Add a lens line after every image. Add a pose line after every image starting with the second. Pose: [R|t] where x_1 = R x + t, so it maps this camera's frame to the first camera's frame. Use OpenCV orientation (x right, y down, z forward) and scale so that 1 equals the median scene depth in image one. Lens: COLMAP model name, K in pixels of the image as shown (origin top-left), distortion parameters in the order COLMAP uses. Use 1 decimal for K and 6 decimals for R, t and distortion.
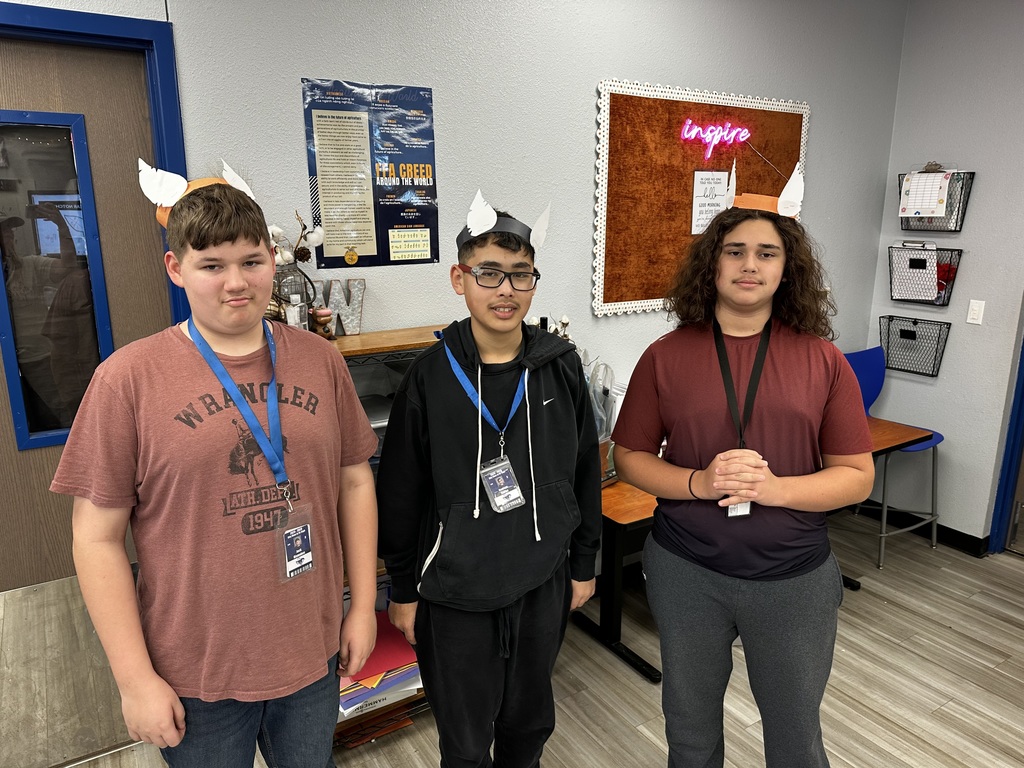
lens RADIAL K [[727.6, 0, 502.4], [0, 727.6, 391.7], [0, 0, 1]] dist [0.022098, -0.031714]
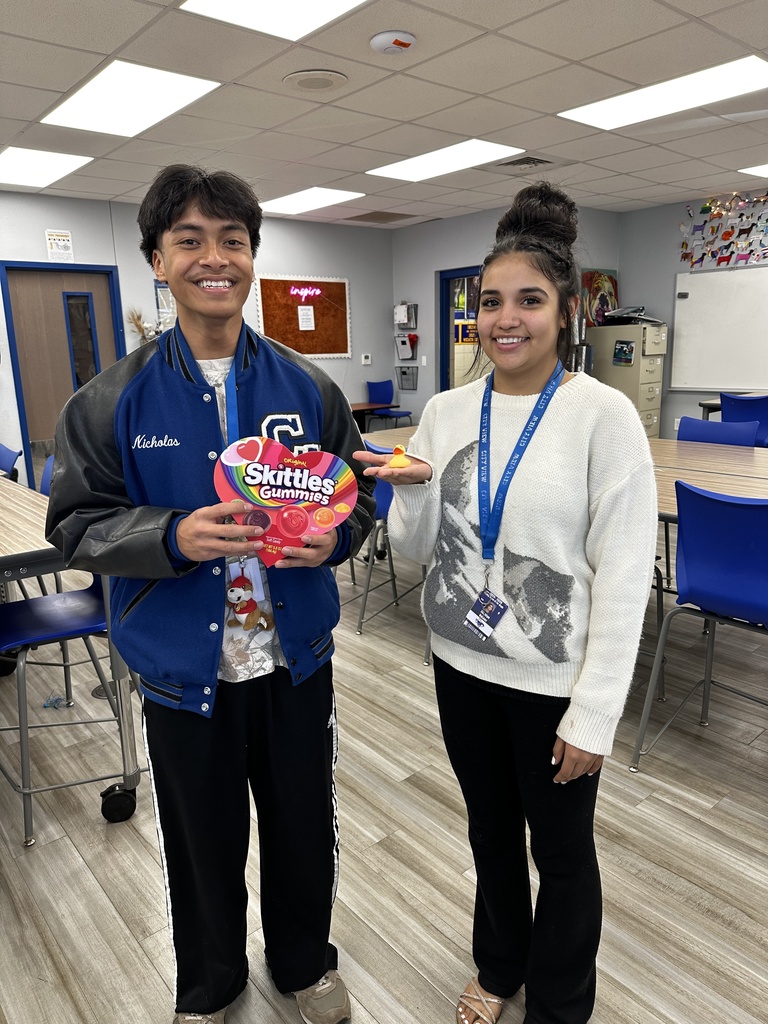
lens RADIAL K [[727.6, 0, 375.0], [0, 727.6, 514.0], [0, 0, 1]] dist [0.022098, -0.031714]
pose [[0.989184, -0.056499, 0.135361, 0.140338], [0.059310, 0.998098, -0.016821, 0.516919], [-0.134153, 0.024667, 0.990654, -1.653766]]
